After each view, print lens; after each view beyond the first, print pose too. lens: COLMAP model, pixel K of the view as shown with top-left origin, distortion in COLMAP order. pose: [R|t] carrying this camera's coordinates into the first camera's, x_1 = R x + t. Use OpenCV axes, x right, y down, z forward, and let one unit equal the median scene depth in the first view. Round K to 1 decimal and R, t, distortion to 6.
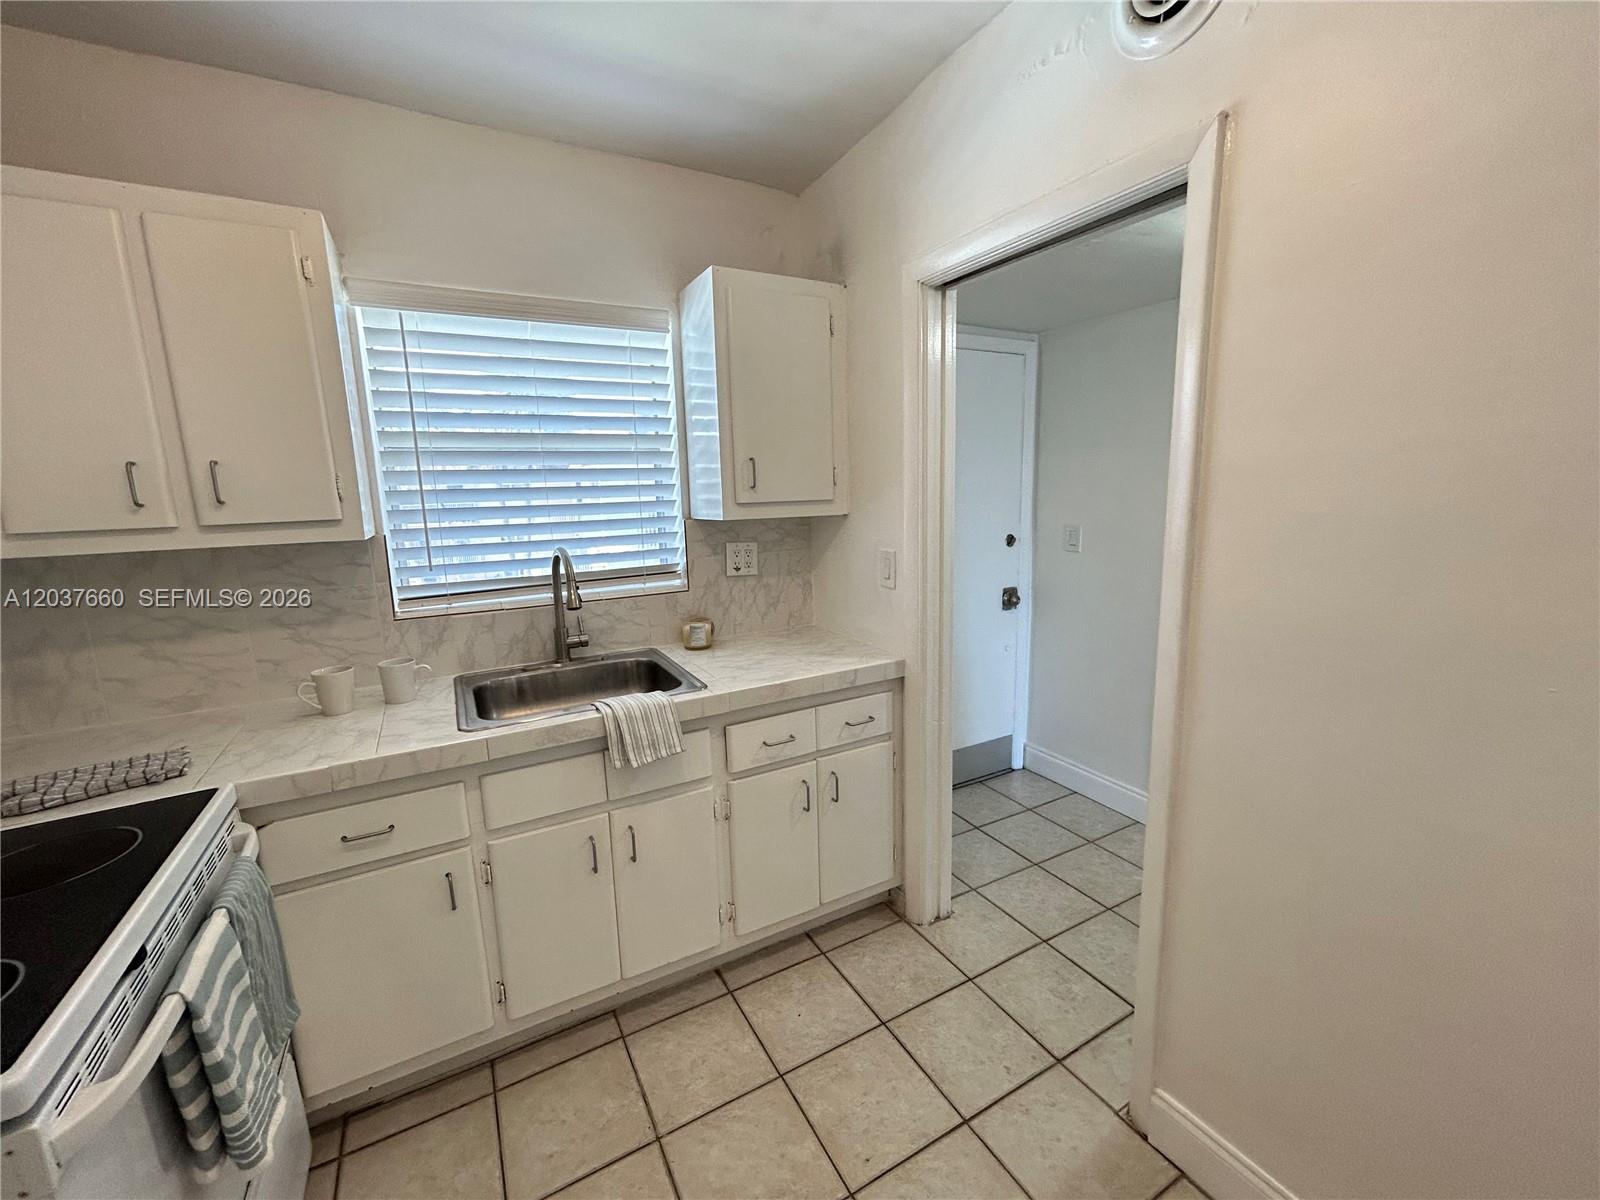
lens RADIAL K [[650.9, 0, 793.7], [0, 650.9, 598.1], [0, 0, 1]] dist [0.000189, -0.000199]
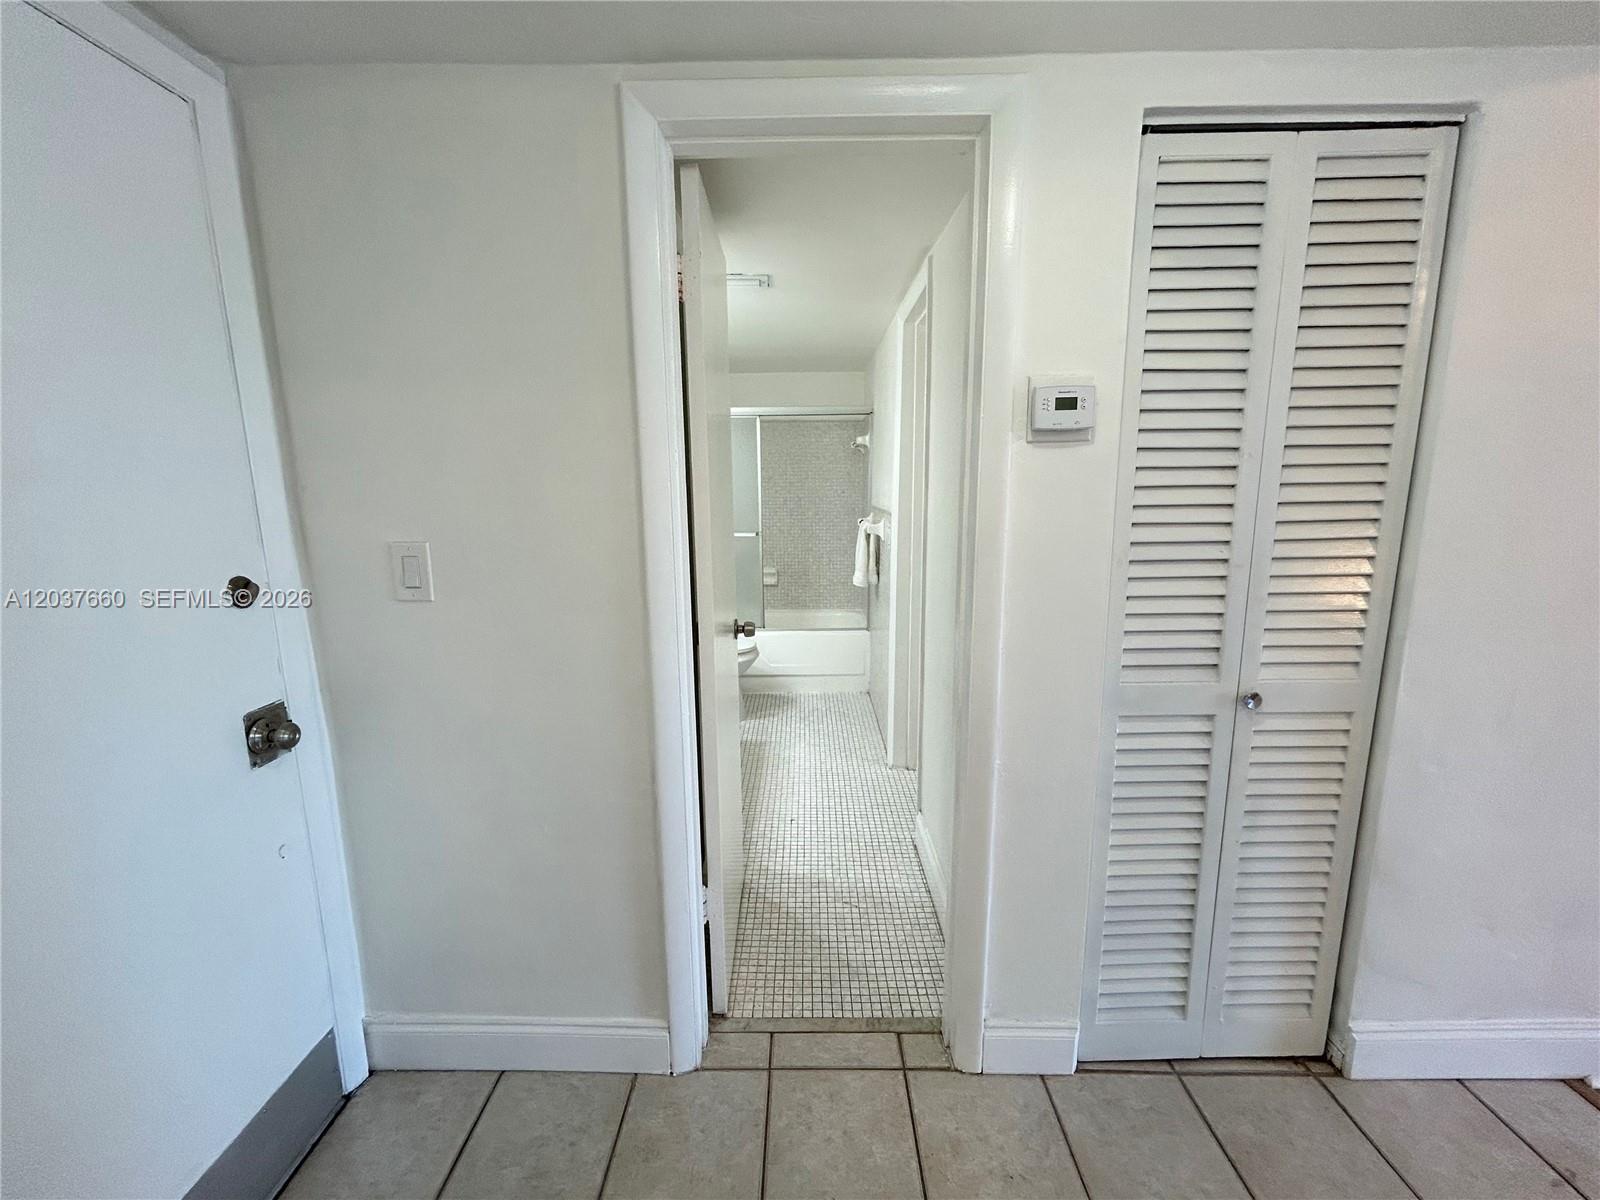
lens RADIAL K [[650.9, 0, 793.2], [0, 650.9, 594.6], [0, 0, 1]] dist [0.000189, -0.000199]
pose [[0.494355, -0.128197, 0.859755, 0.249042], [0.145454, 0.987320, 0.063583, -0.098968], [-0.857004, 0.093623, 0.506733, 0.805762]]
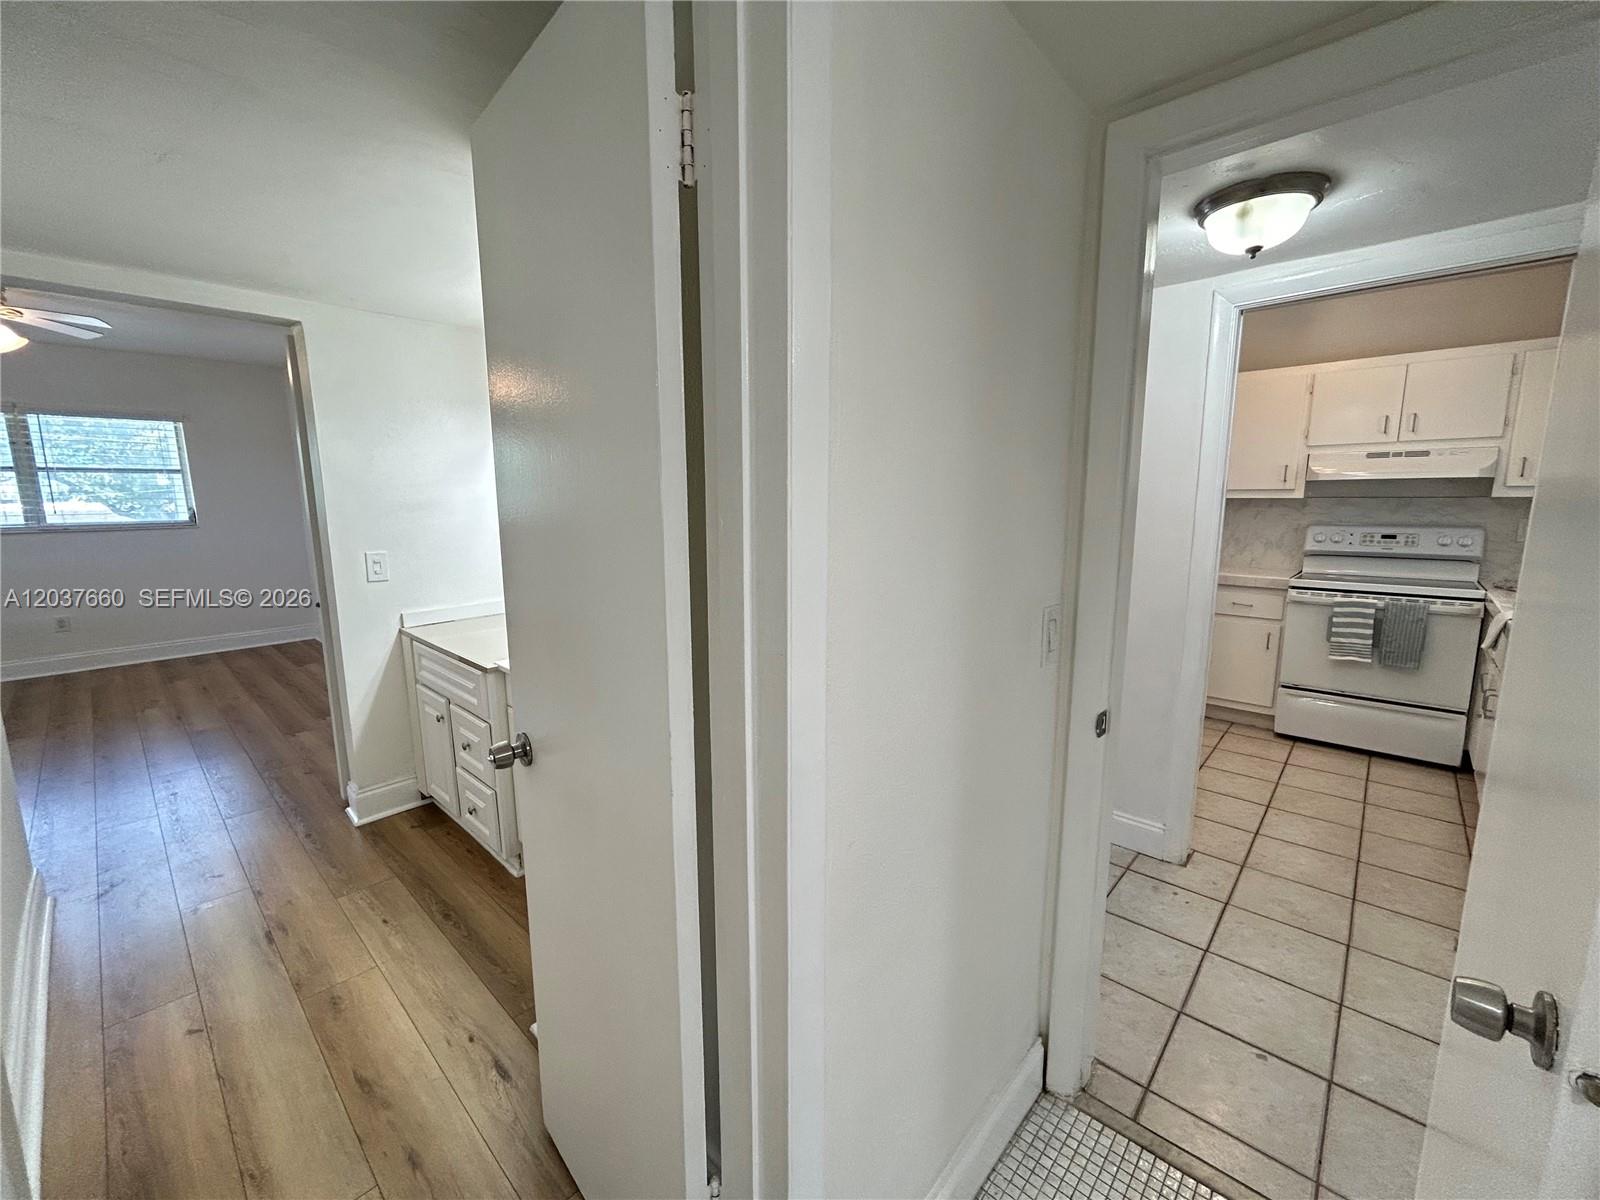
lens RADIAL K [[650.9, 0, 793.2], [0, 650.9, 597.0], [0, 0, 1]] dist [0.000189, -0.000199]
pose [[-0.945986, 0.083577, -0.313248, 1.510198], [-0.023076, 0.946393, 0.322193, -0.269586], [0.323384, 0.312019, -0.893346, 1.516545]]
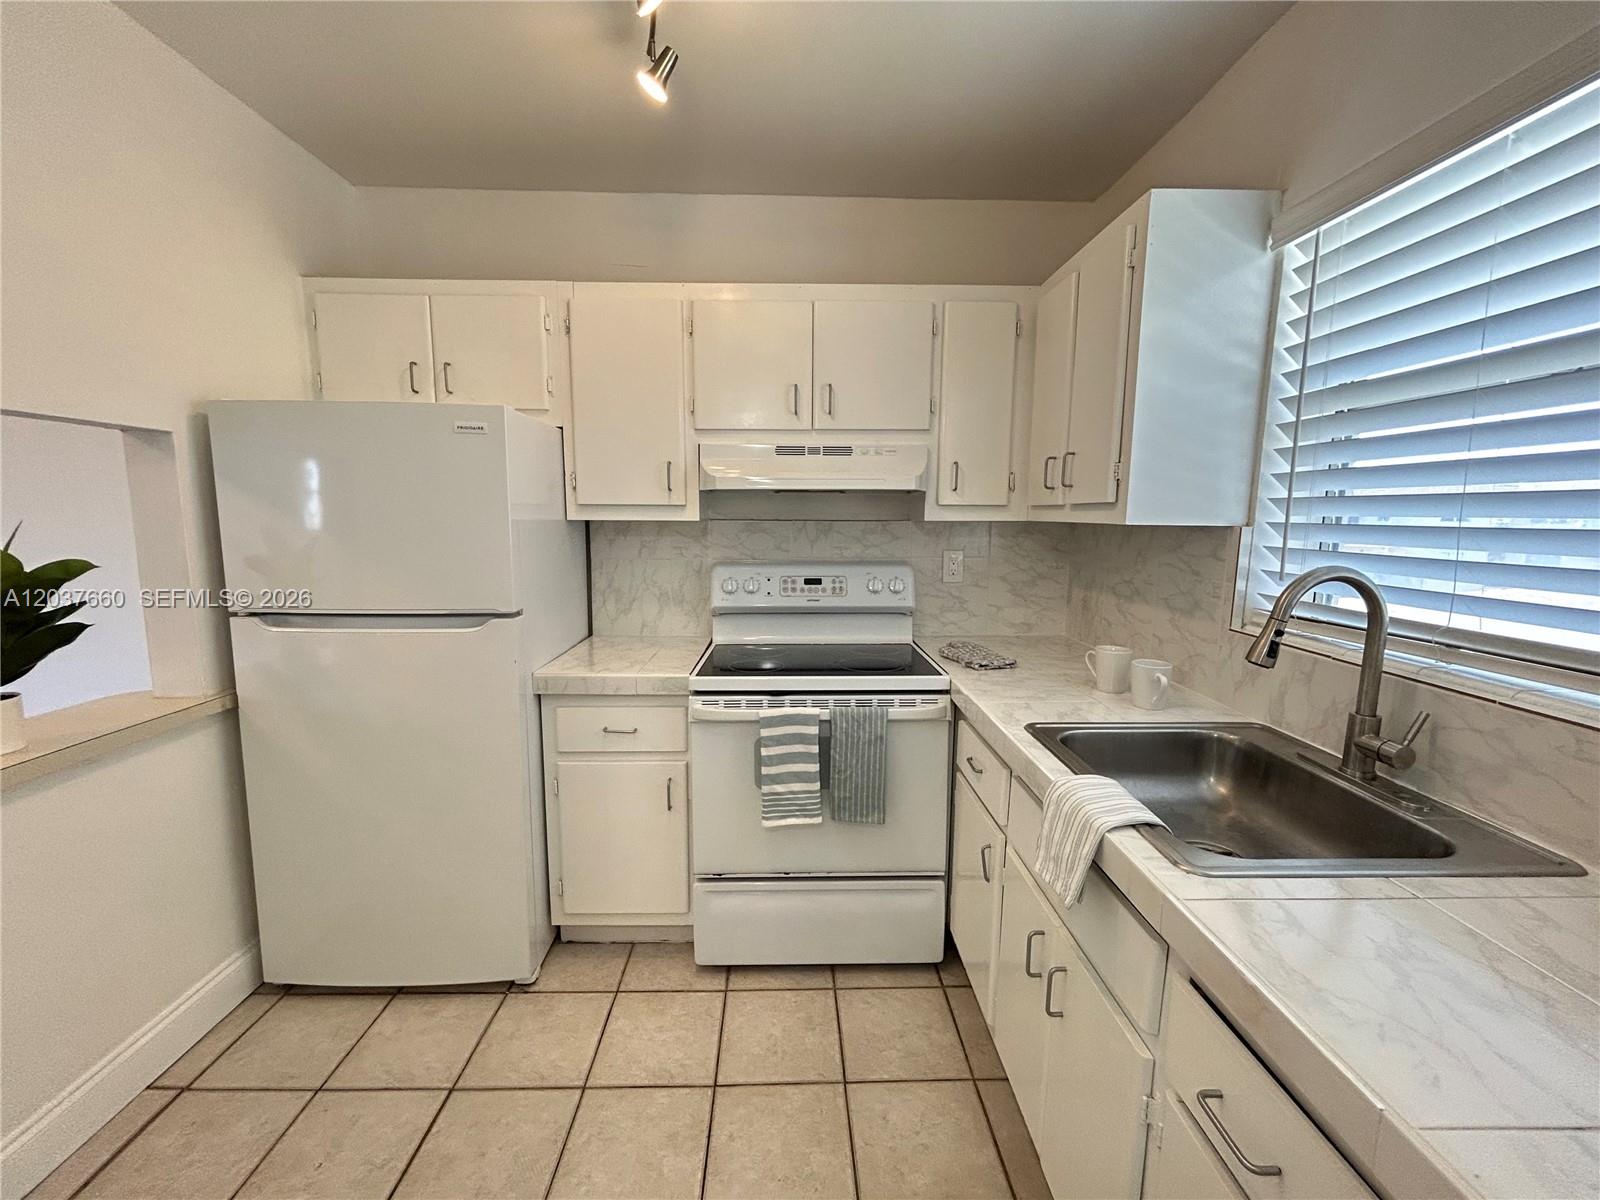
lens RADIAL K [[650.9, 0, 795.2], [0, 650.9, 597.7], [0, 0, 1]] dist [0.000189, -0.000199]
pose [[-0.460470, 0.140173, -0.876538, 0.354710], [-0.146120, 0.962014, 0.230603, -0.112592], [0.875566, 0.234266, -0.422497, 0.825780]]
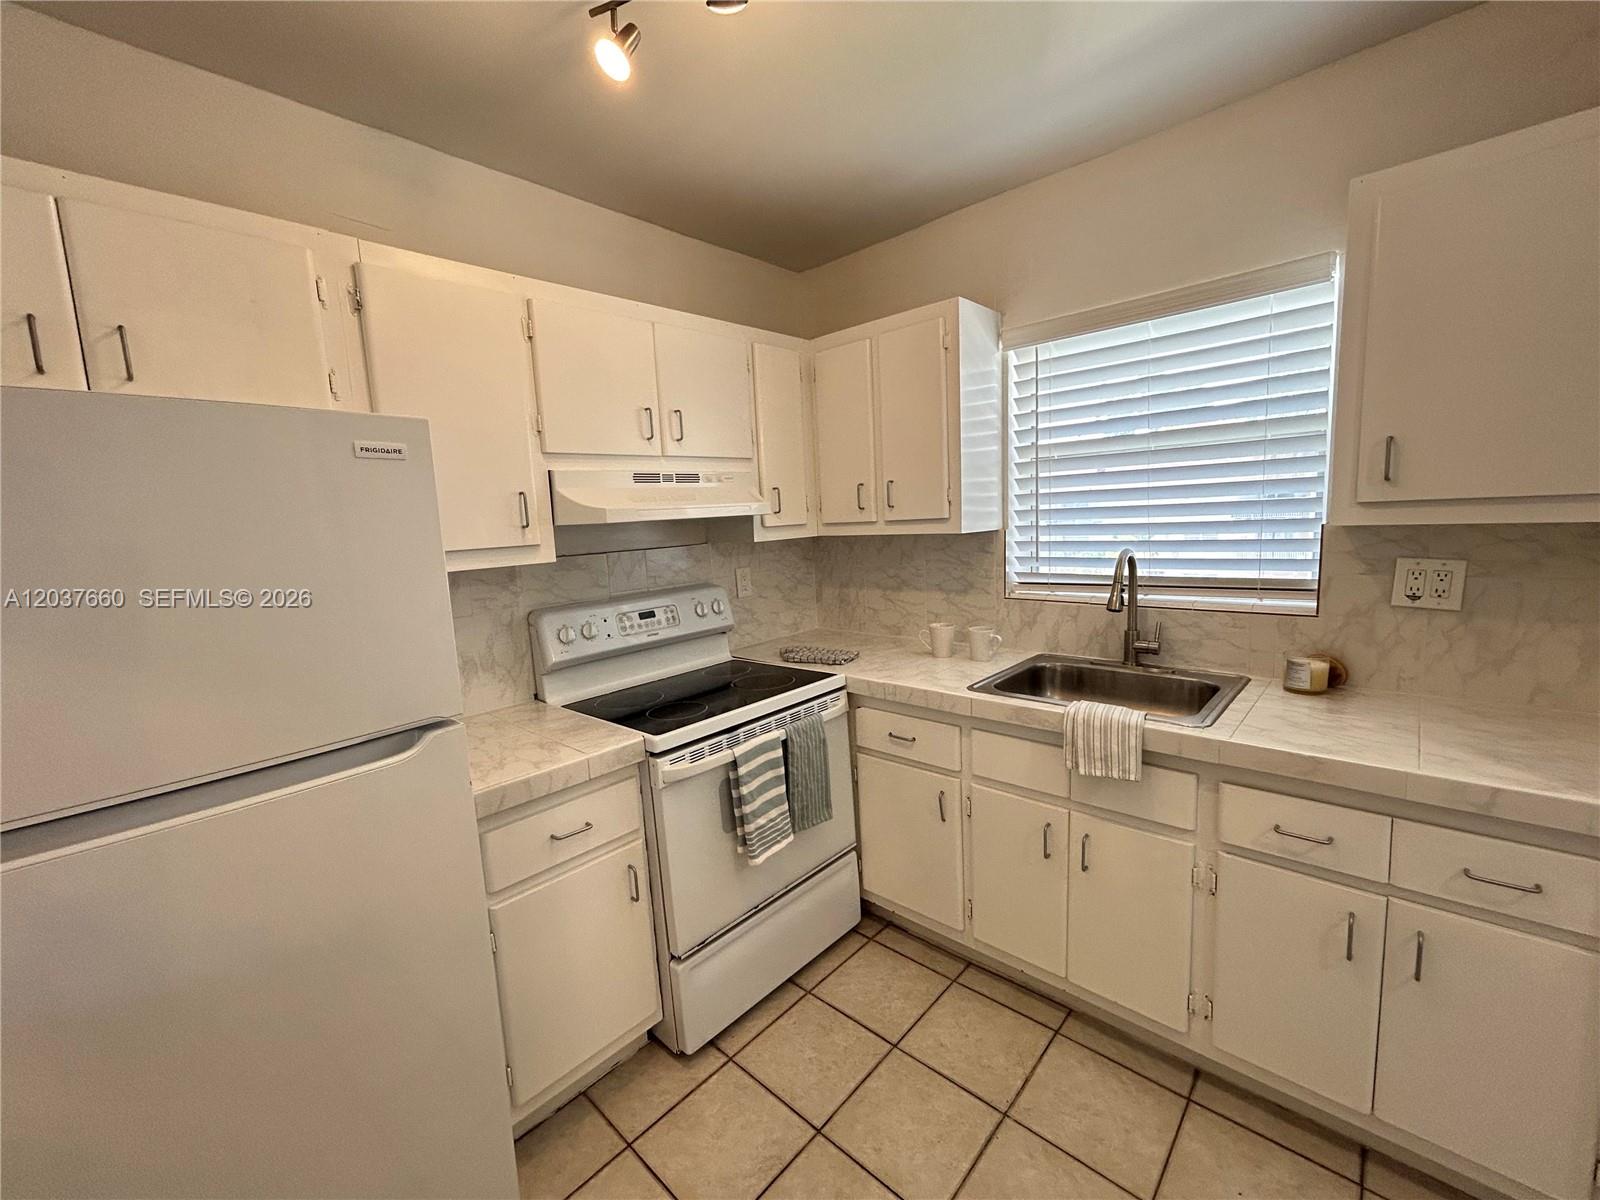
lens RADIAL K [[650.9, 0, 795.2], [0, 650.9, 597.8], [0, 0, 1]] dist [0.000189, -0.000199]
pose [[0.313718, 0.133461, -0.940090, 0.422660], [-0.120469, 0.987666, 0.100014, -0.041992], [0.941843, 0.081875, 0.325927, 0.204636]]
